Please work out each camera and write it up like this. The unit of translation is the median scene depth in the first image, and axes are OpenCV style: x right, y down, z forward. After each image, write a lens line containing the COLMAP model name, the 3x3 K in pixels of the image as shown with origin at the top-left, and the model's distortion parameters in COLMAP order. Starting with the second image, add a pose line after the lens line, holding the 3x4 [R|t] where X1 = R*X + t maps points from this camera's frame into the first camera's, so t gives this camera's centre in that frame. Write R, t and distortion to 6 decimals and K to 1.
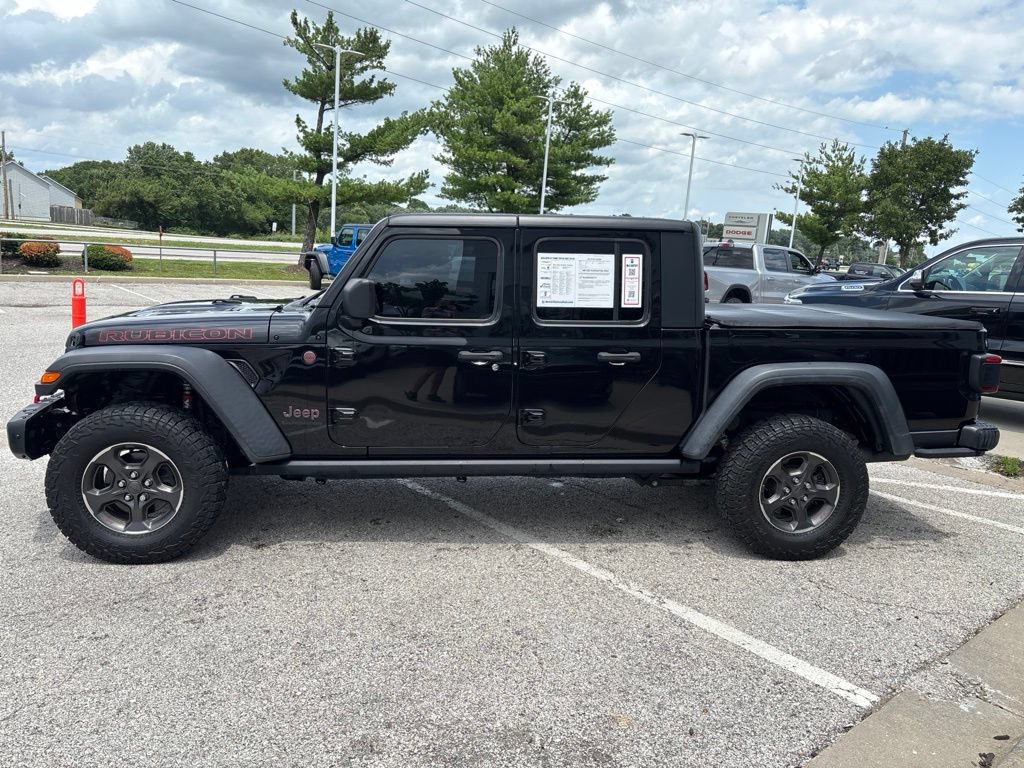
lens RADIAL K [[775.0, 0, 519.6], [0, 775.0, 388.9], [0, 0, 1]] dist [0.045263, -0.055875]
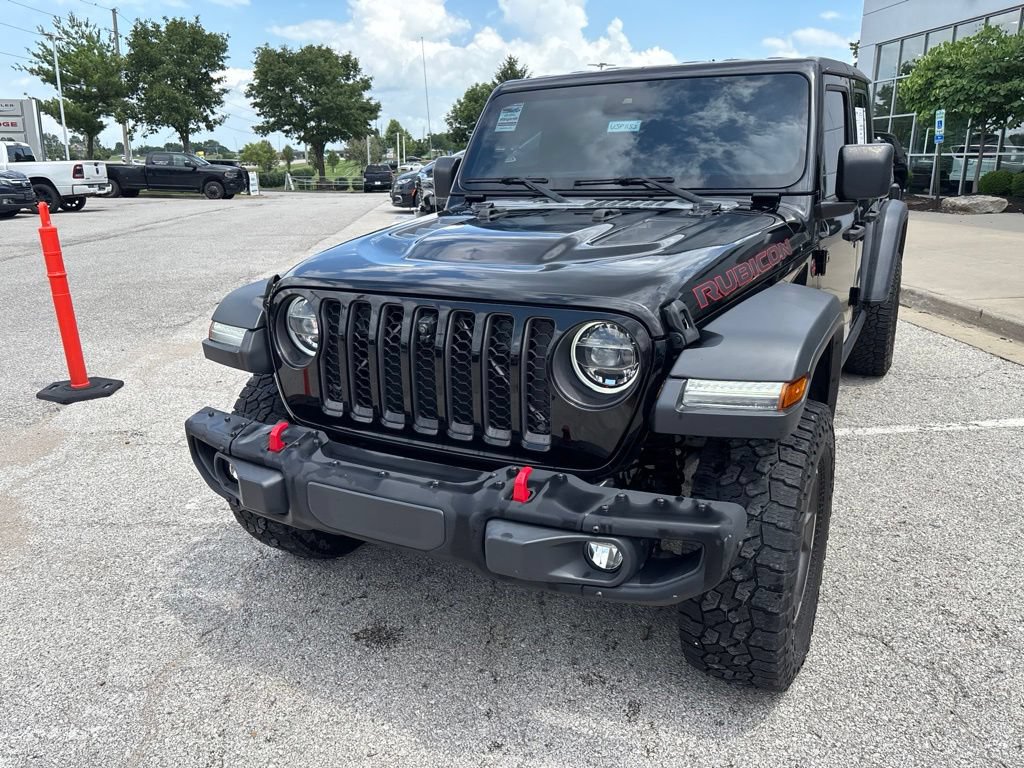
lens RADIAL K [[775.0, 0, 508.9], [0, 775.0, 382.0], [0, 0, 1]] dist [0.045263, -0.055875]
pose [[0.585580, -0.284509, 0.759046, -0.849762], [0.189674, 0.958479, 0.212935, -0.123101], [-0.788112, 0.019281, 0.615230, 0.680920]]
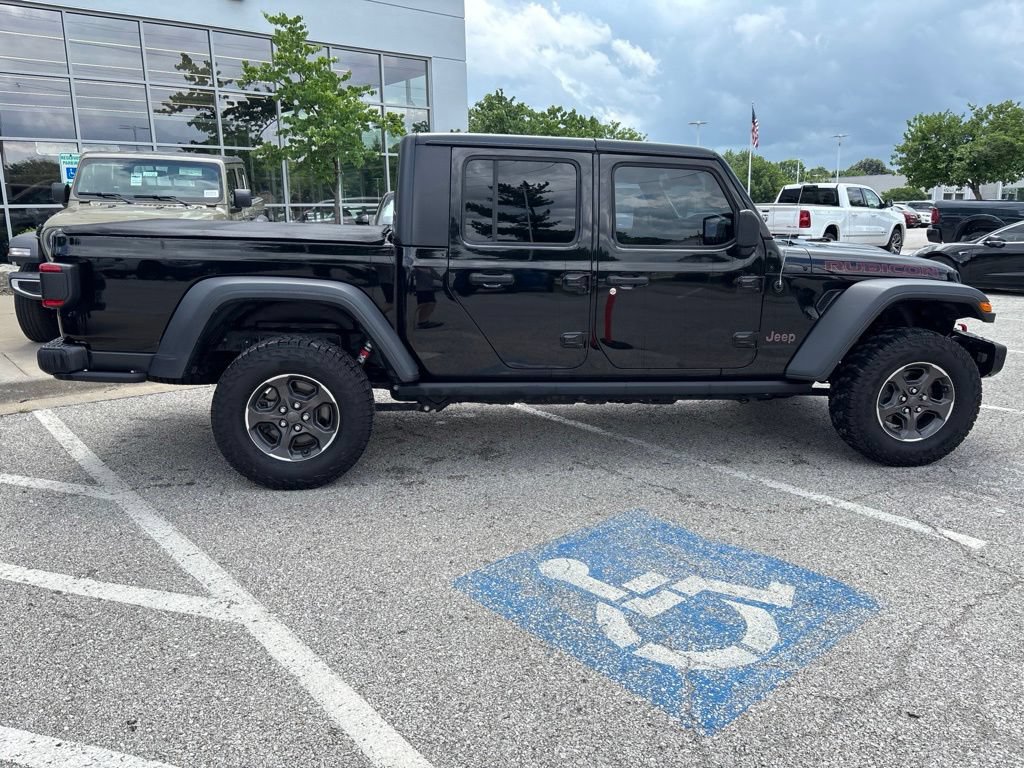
lens RADIAL K [[775.0, 0, 508.2], [0, 775.0, 383.1], [0, 0, 1]] dist [0.045263, -0.055875]
pose [[-0.998421, -0.054526, -0.013504, 0.056237], [-0.055455, 0.918432, 0.391673, -0.337102], [-0.008954, 0.391803, -0.920005, 2.112751]]
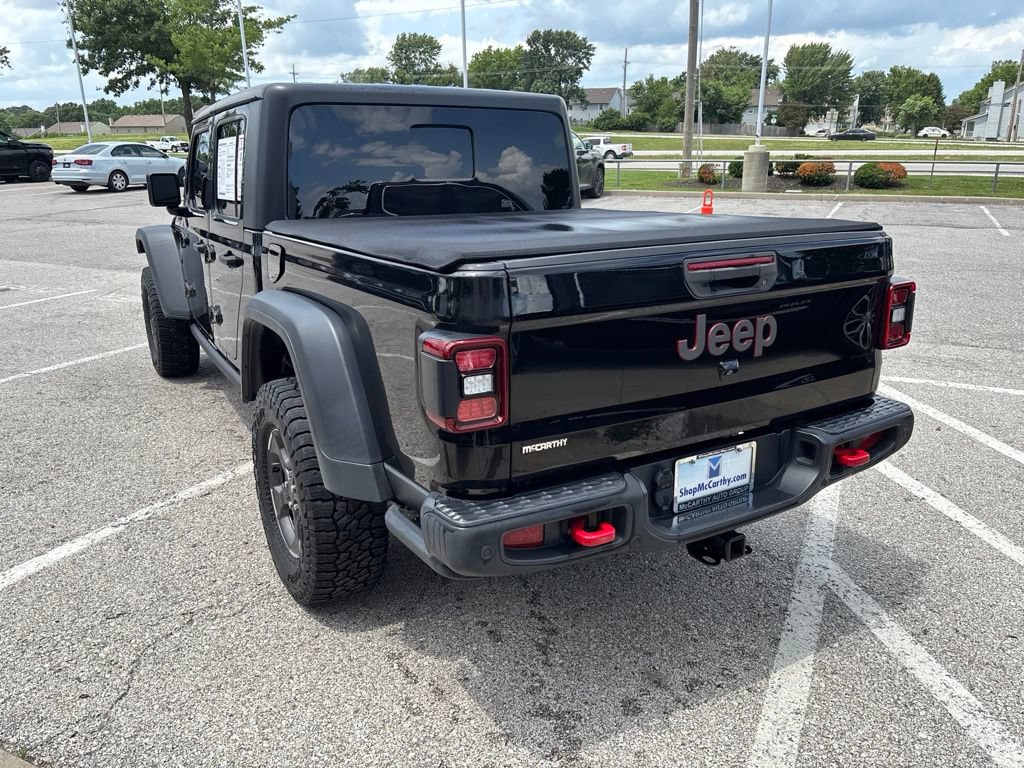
lens RADIAL K [[775.0, 0, 510.2], [0, 775.0, 378.1], [0, 0, 1]] dist [0.045263, -0.055875]
pose [[0.398221, 0.207869, -0.893426, 0.930338], [-0.137053, 0.976535, 0.166118, -0.088469], [0.906993, 0.056295, 0.417366, 0.834720]]
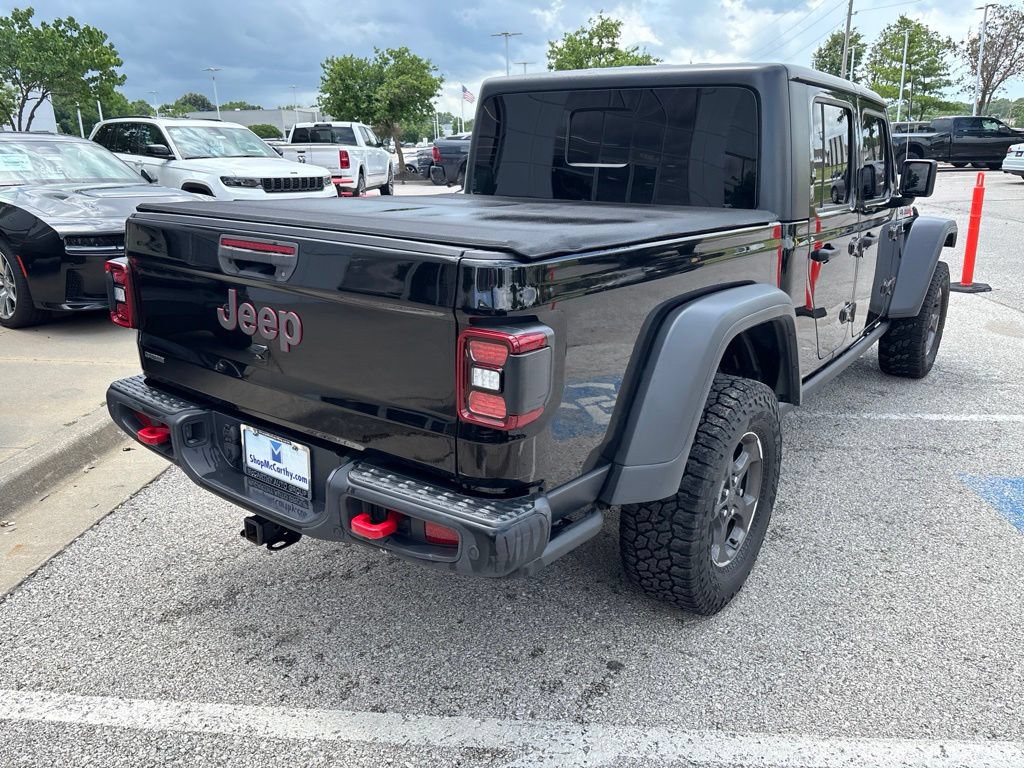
lens RADIAL K [[775.0, 0, 508.1], [0, 775.0, 380.7], [0, 0, 1]] dist [0.045263, -0.055875]
pose [[-0.699845, 0.162210, -0.695633, 0.789149], [-0.158458, 0.914352, 0.372628, -0.213357], [0.696497, 0.371010, -0.614201, 1.529885]]
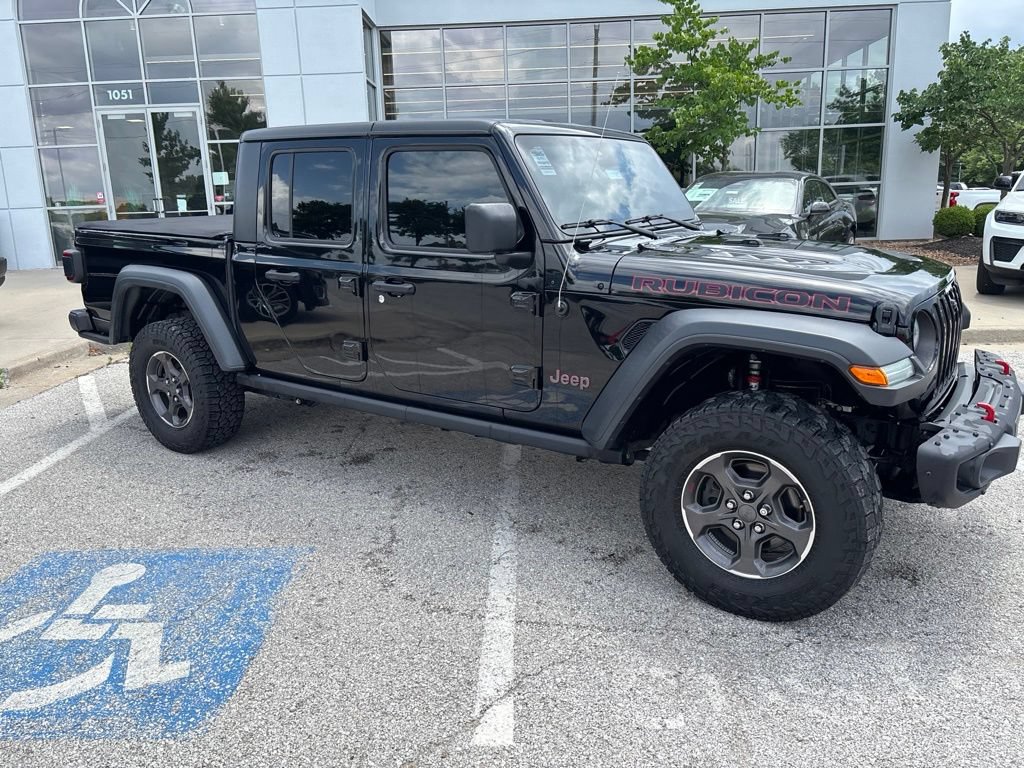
lens RADIAL K [[775.0, 0, 507.2], [0, 775.0, 393.3], [0, 0, 1]] dist [0.045263, -0.055875]
pose [[-0.740860, -0.201802, 0.640626, -0.689169], [0.104045, 0.907802, 0.406289, -0.306219], [-0.663552, 0.367657, -0.651558, 1.696333]]
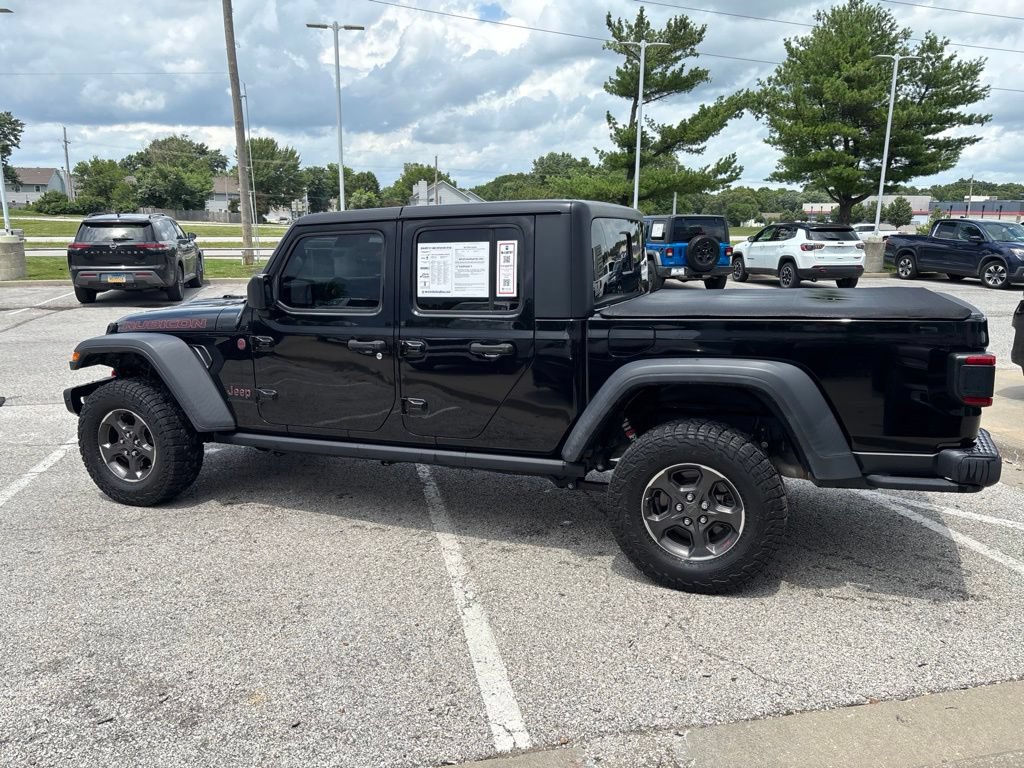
lens RADIAL K [[775.0, 0, 508.3], [0, 775.0, 384.0], [0, 0, 1]] dist [0.045263, -0.055875]
pose [[0.876563, 0.037717, -0.479806, 0.545994], [-0.035767, 0.999273, 0.013209, -0.009494], [0.479955, 0.005583, 0.877275, 0.152308]]
